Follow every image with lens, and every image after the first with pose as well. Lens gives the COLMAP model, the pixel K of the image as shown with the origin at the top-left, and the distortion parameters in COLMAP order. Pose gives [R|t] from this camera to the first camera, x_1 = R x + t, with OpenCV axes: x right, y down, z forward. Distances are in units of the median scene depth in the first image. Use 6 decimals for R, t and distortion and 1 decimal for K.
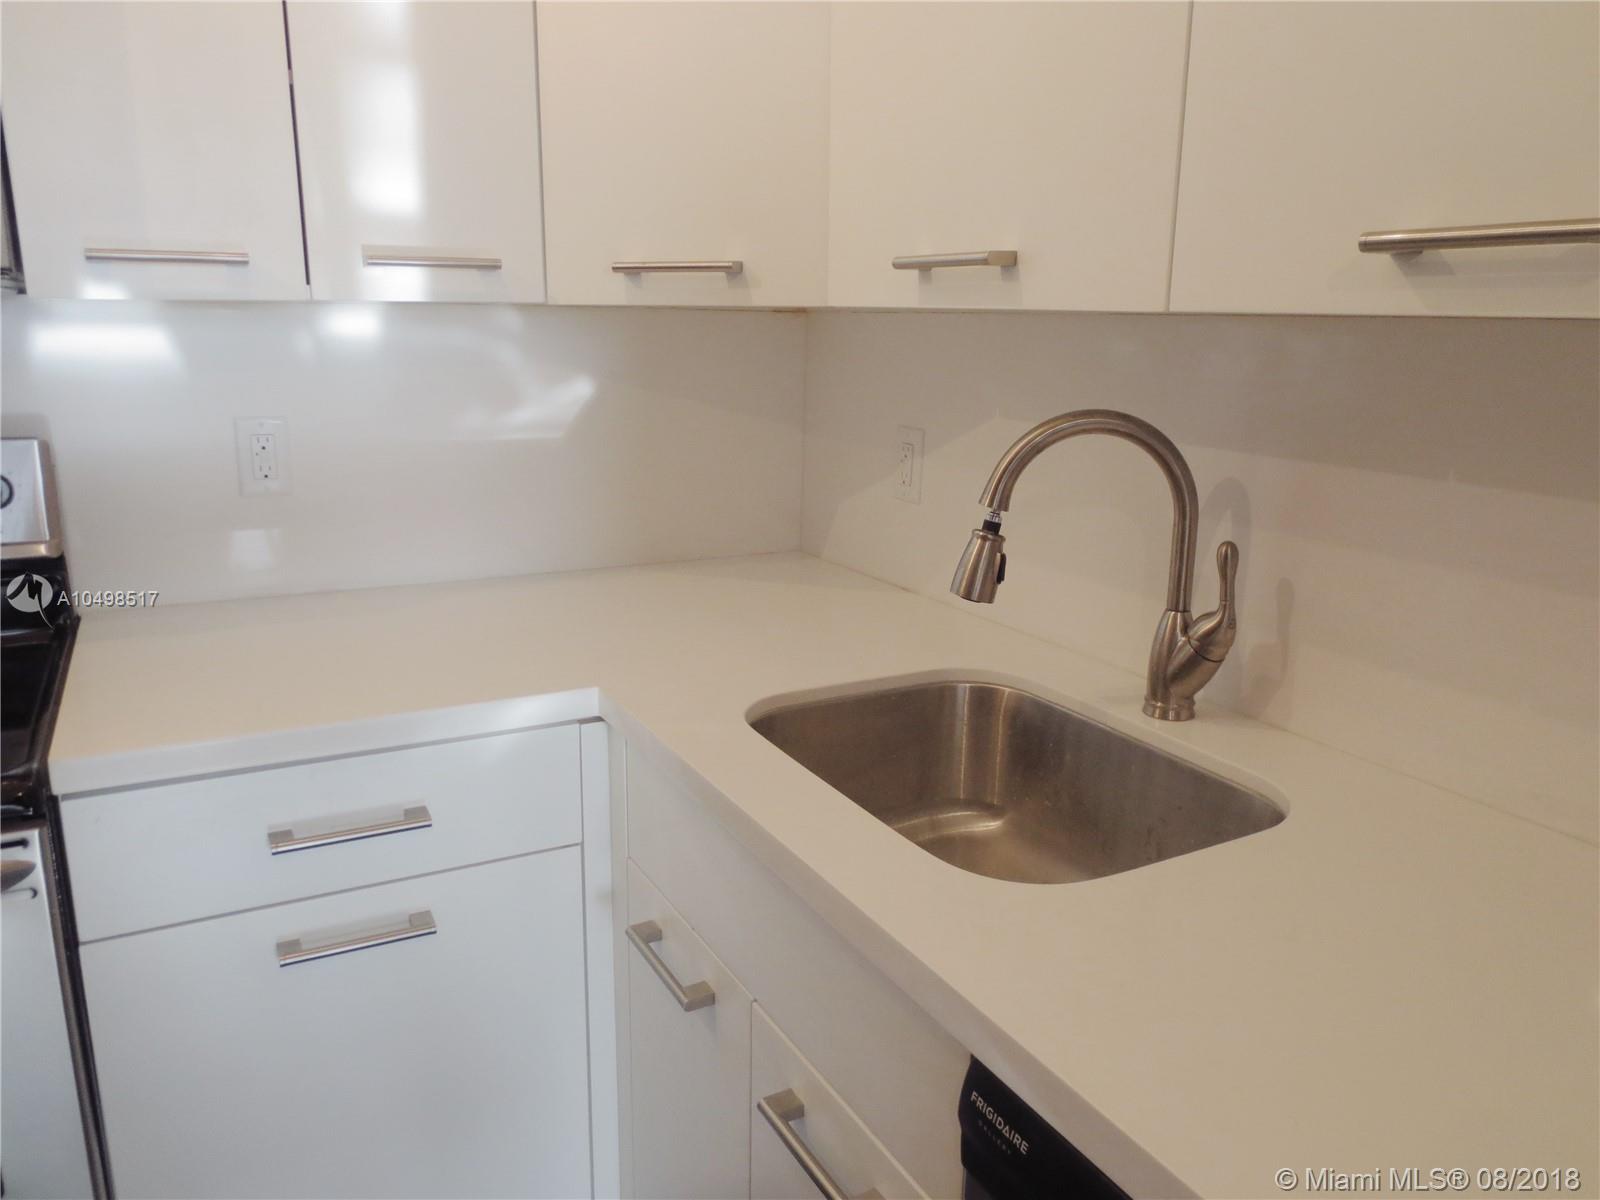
lens RADIAL K [[1167.5, 0, 795.6], [0, 1167.5, 593.1], [0, 0, 1]] dist [-0.012721, 0.000449]
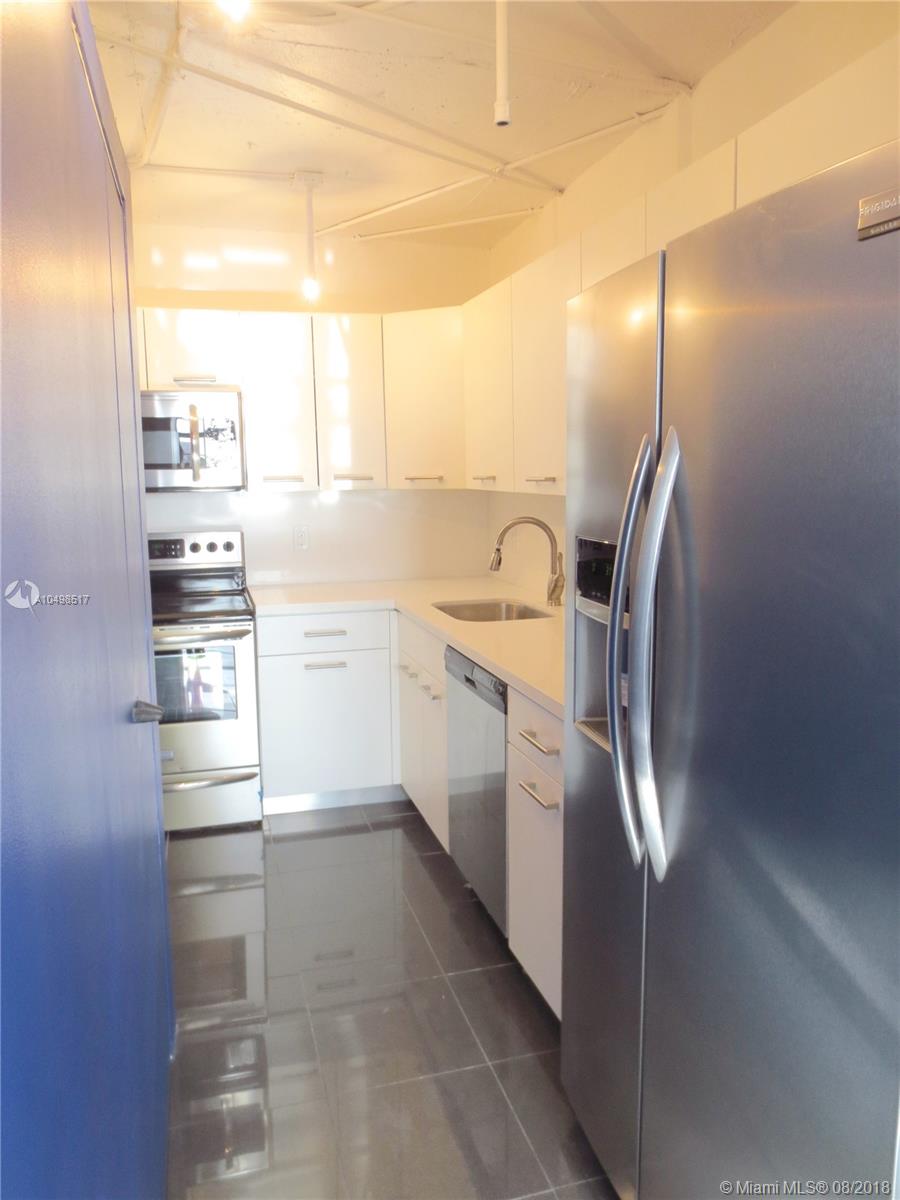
lens RADIAL K [[875.7, 0, 451.3], [0, 875.7, 608.1], [0, 0, 1]] dist [-0.012721, 0.000449]
pose [[0.979657, 0.006780, -0.200565, 0.544193], [-0.024579, 0.995958, -0.086388, 0.344449], [0.199169, 0.089560, 0.975864, -1.576123]]
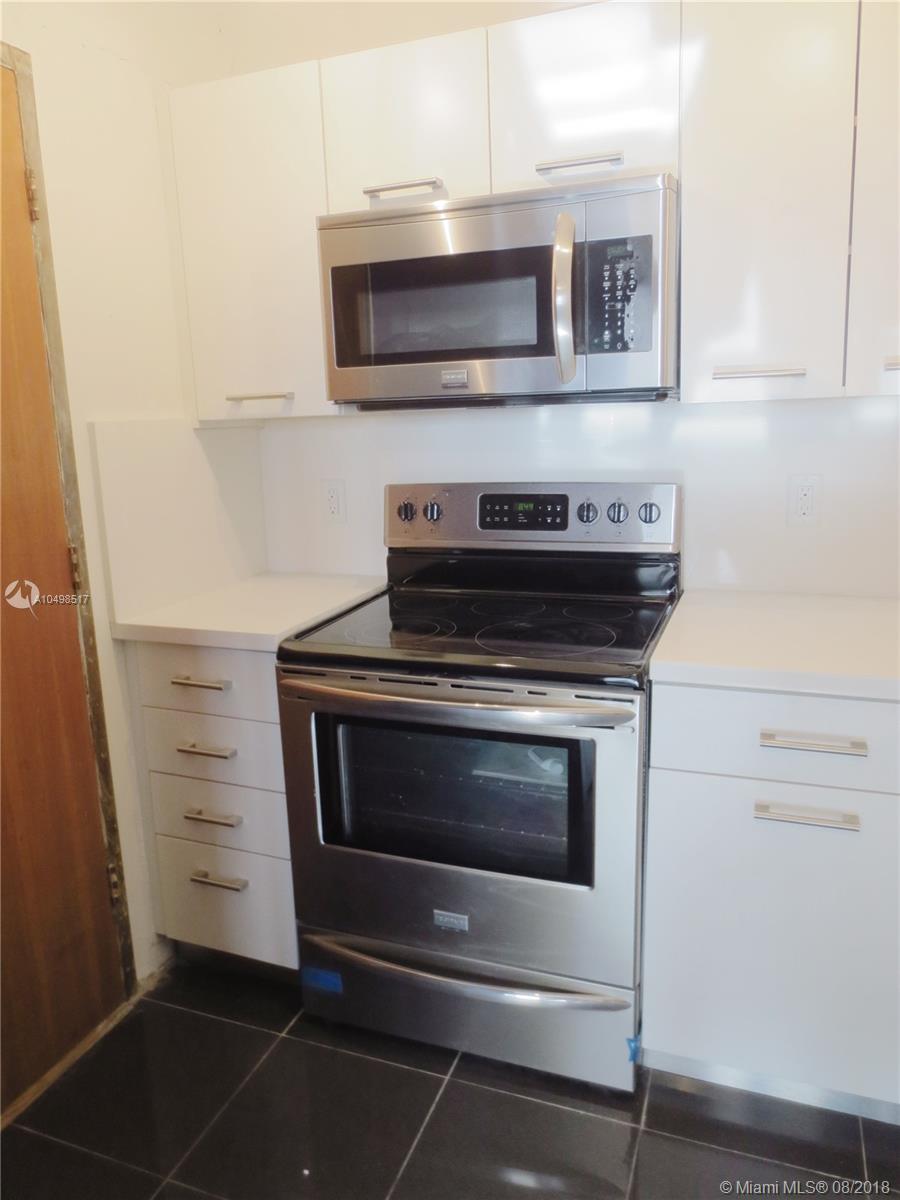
lens RADIAL K [[875.7, 0, 444.8], [0, 875.7, 606.9], [0, 0, 1]] dist [-0.012721, 0.000449]
pose [[0.662463, 0.131345, -0.737490, 0.115017], [-0.137713, 0.989082, 0.052450, 0.031601], [0.736328, 0.066816, 0.673318, -0.130999]]
